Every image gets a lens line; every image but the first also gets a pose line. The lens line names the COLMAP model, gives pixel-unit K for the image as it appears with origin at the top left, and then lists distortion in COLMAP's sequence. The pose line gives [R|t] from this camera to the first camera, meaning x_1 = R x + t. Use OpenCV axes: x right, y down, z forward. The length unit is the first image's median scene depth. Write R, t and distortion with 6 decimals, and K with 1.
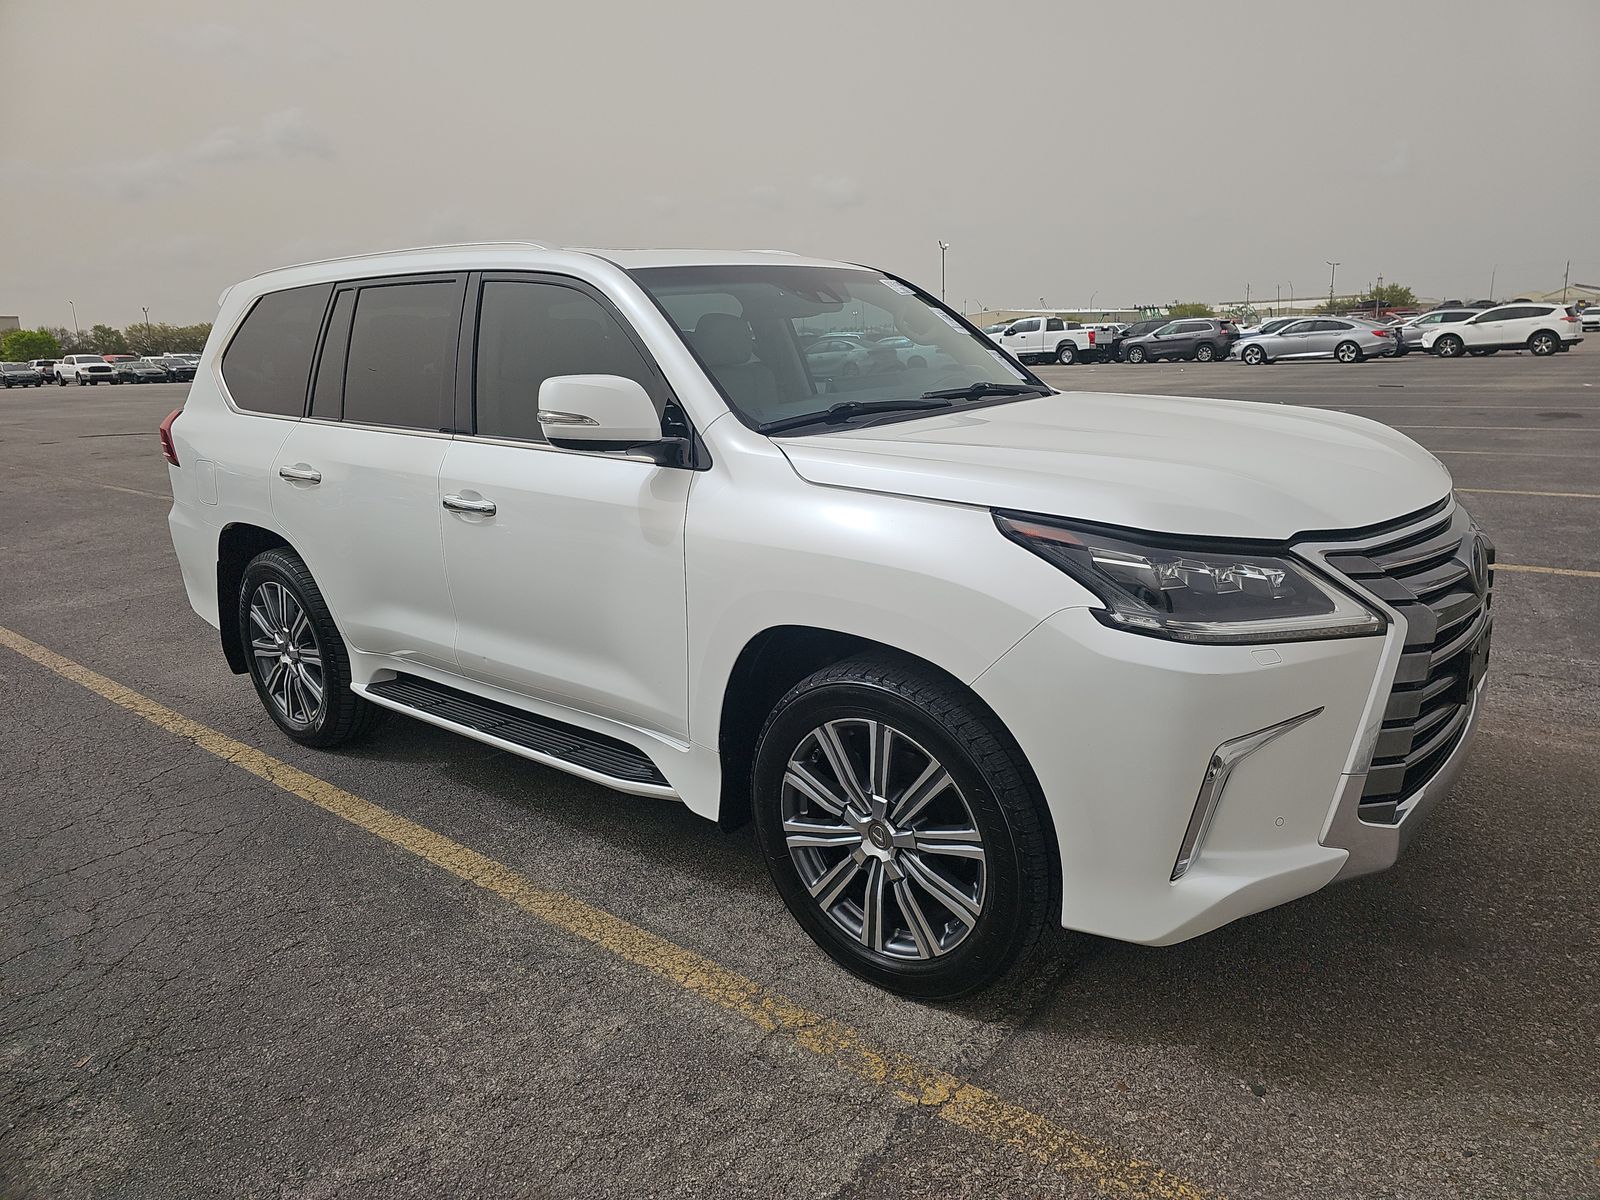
lens RADIAL K [[1081.5, 0, 797.3], [0, 1081.5, 601.4], [0, 0, 1]] dist [-0.026493, 0.003349]
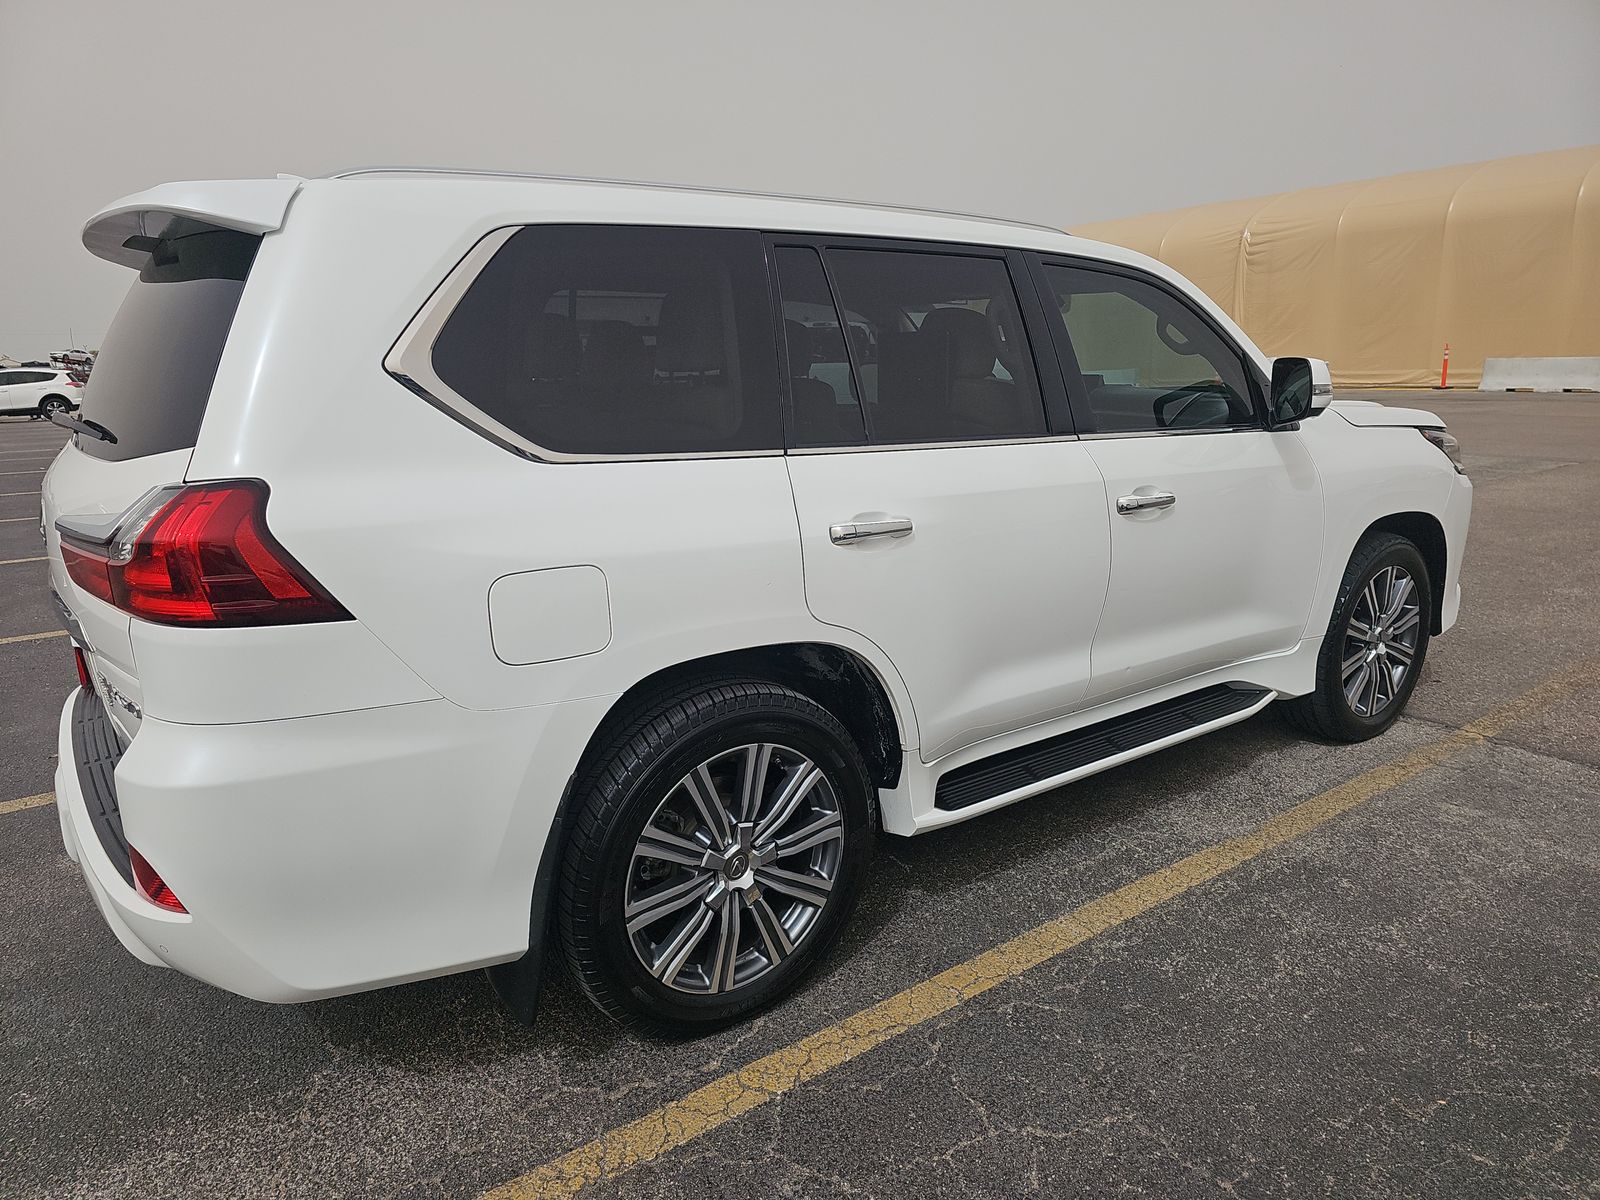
lens RADIAL K [[1081.5, 0, 797.1], [0, 1081.5, 601.1], [0, 0, 1]] dist [-0.026493, 0.003349]
pose [[0.256418, -0.186394, 0.948424, -1.105442], [0.246643, 0.961364, 0.122254, -0.167432], [-0.934568, 0.202574, 0.292483, 0.877920]]
